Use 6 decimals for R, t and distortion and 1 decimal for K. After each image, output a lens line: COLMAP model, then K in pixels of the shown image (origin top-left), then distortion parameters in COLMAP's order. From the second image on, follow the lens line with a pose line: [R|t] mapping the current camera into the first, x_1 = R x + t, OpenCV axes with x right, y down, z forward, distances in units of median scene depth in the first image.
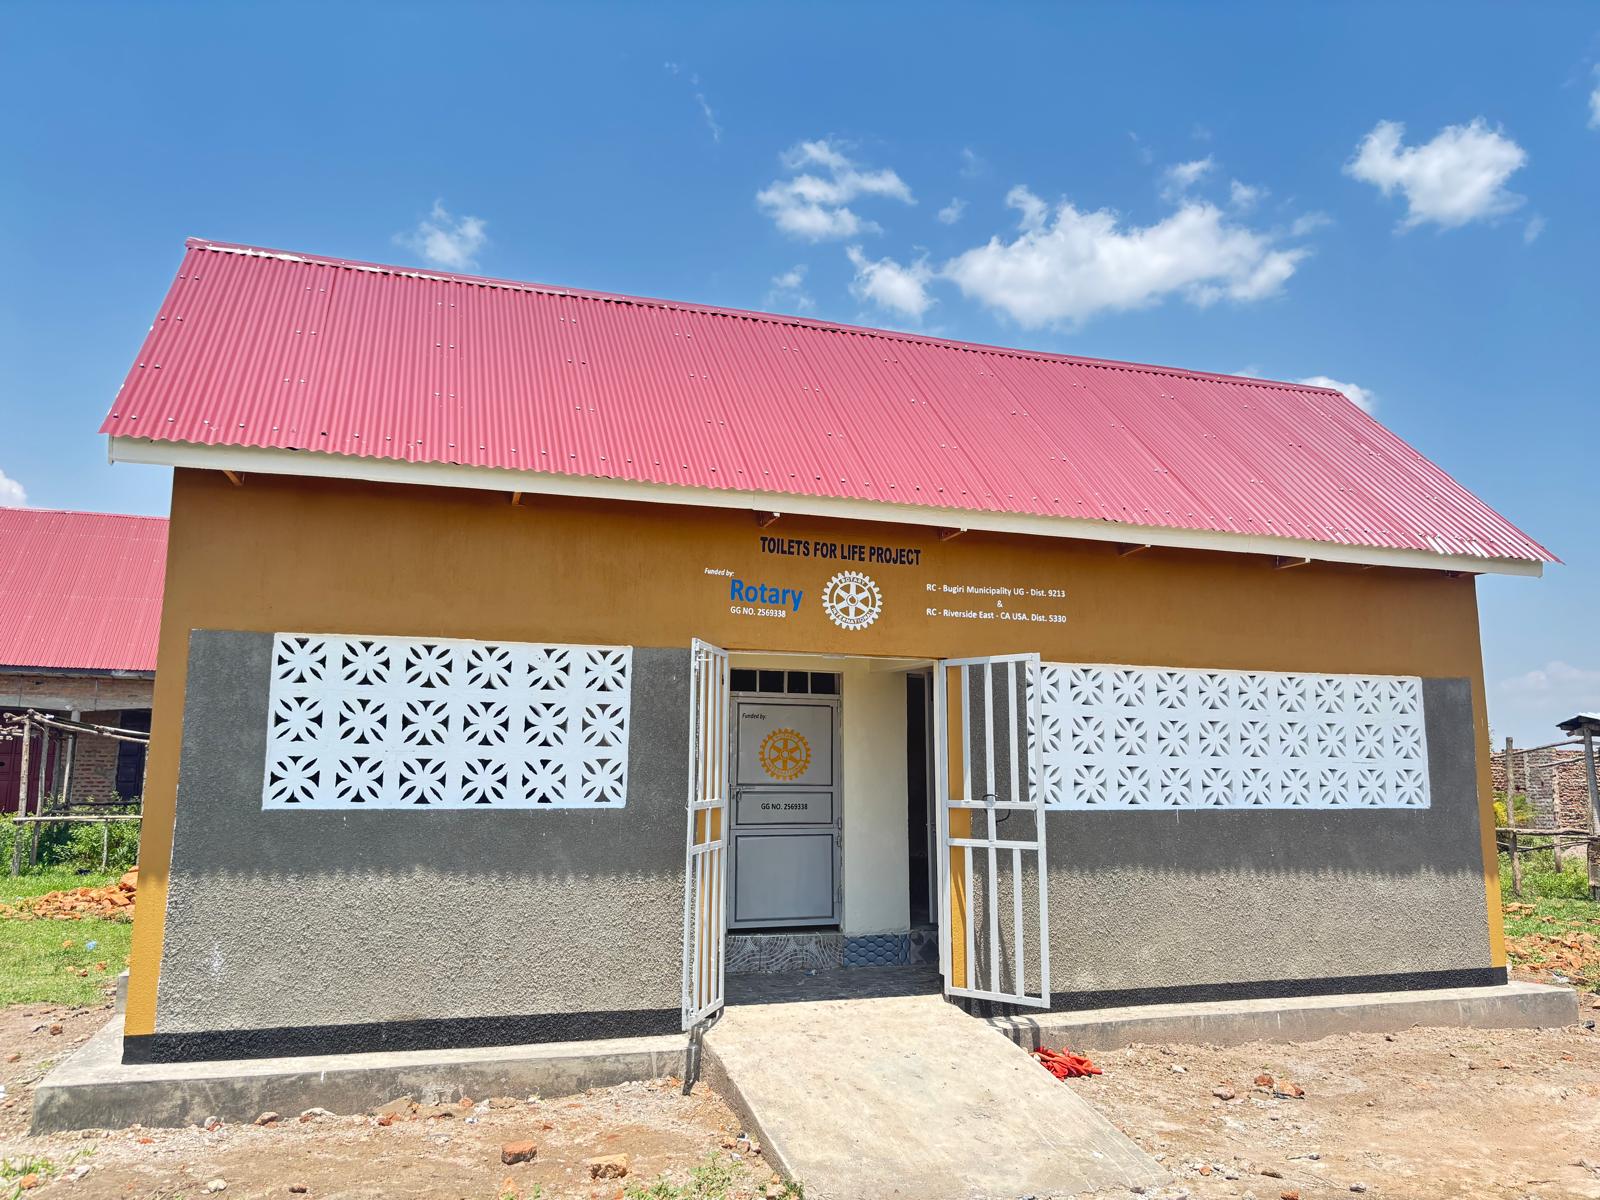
lens RADIAL K [[1216.2, 0, 789.9], [0, 1216.2, 597.9], [0, 0, 1]] dist [0.033116, -0.032477]
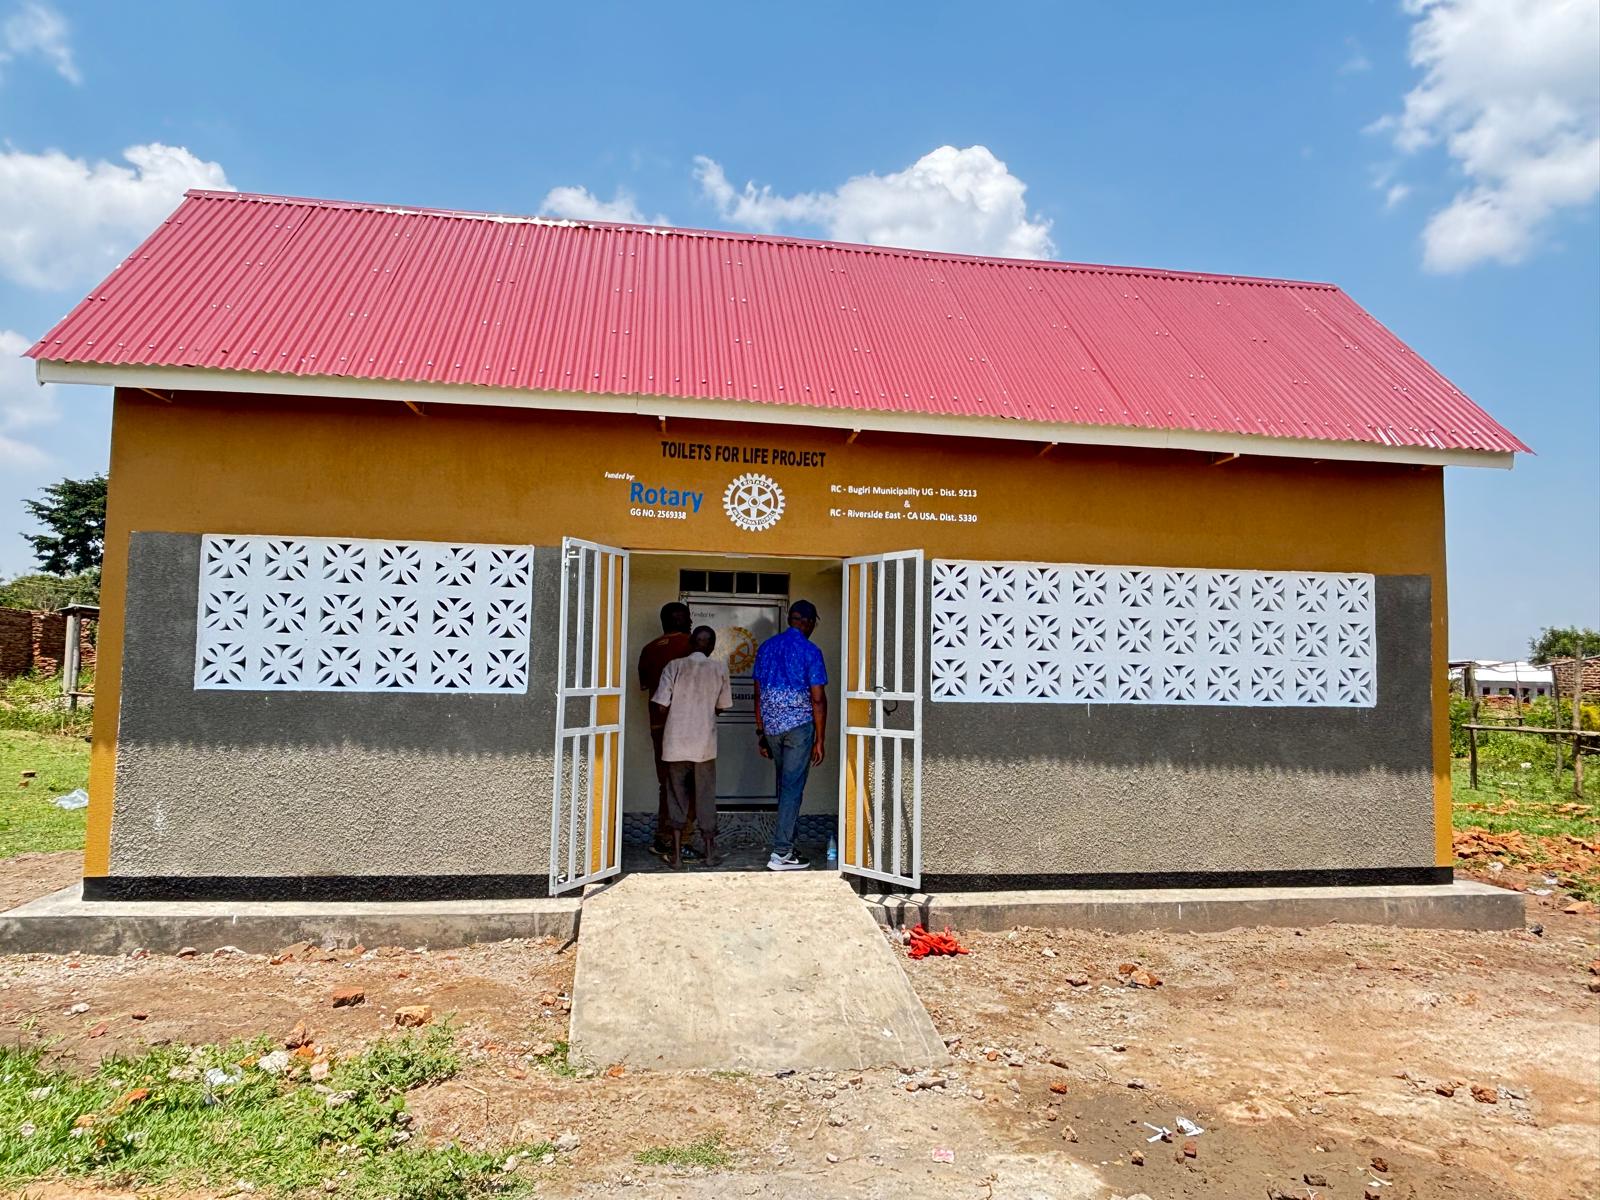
lens RADIAL K [[1067.0, 0, 819.0], [0, 1067.0, 593.0], [0, 0, 1]] dist [0.030352, -0.036544]
pose [[0.986714, 0.001603, -0.162460, 0.264214], [0.010563, 0.997203, 0.073997, 0.013528], [0.162124, -0.074730, 0.983937, 0.100562]]
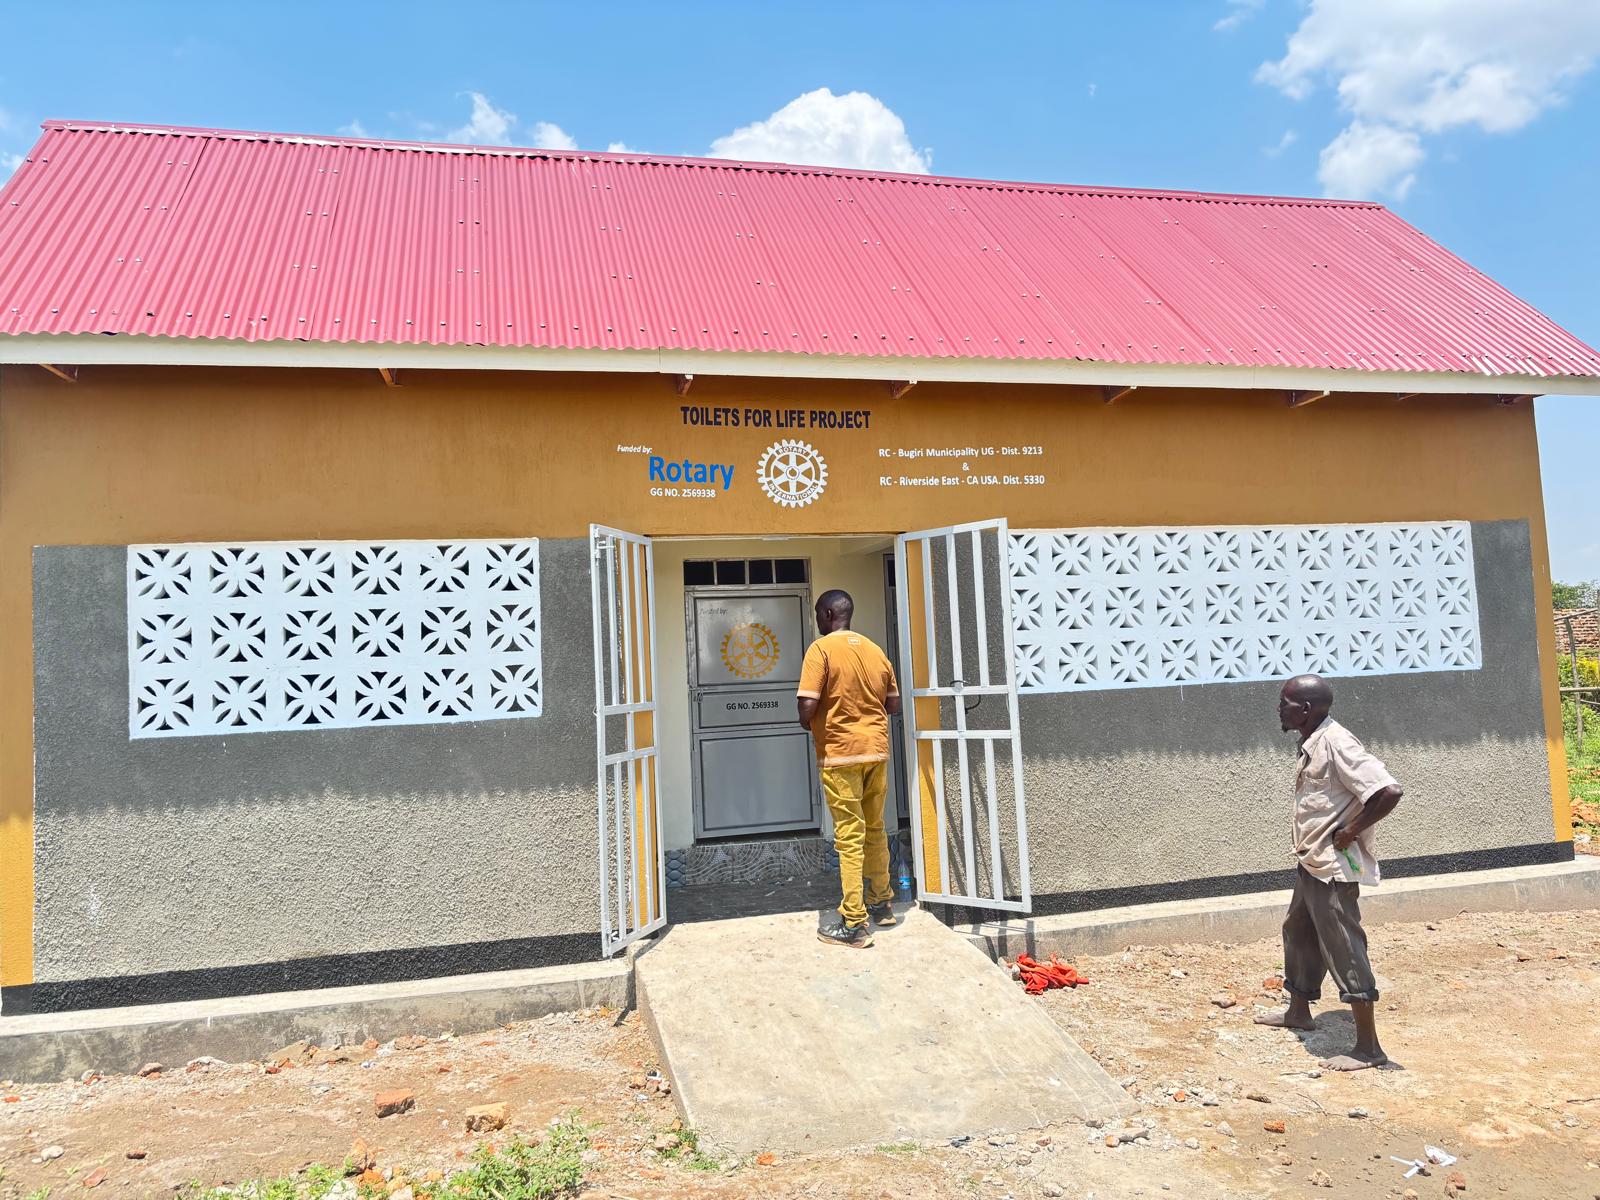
lens RADIAL K [[1216.2, 0, 801.0], [0, 1216.2, 591.7], [0, 0, 1]] dist [0.033116, -0.032477]
pose [[0.996085, -0.056920, -0.067643, 0.116174], [0.062161, 0.995007, 0.078081, 0.020280], [0.062860, -0.081980, 0.994650, 0.114618]]
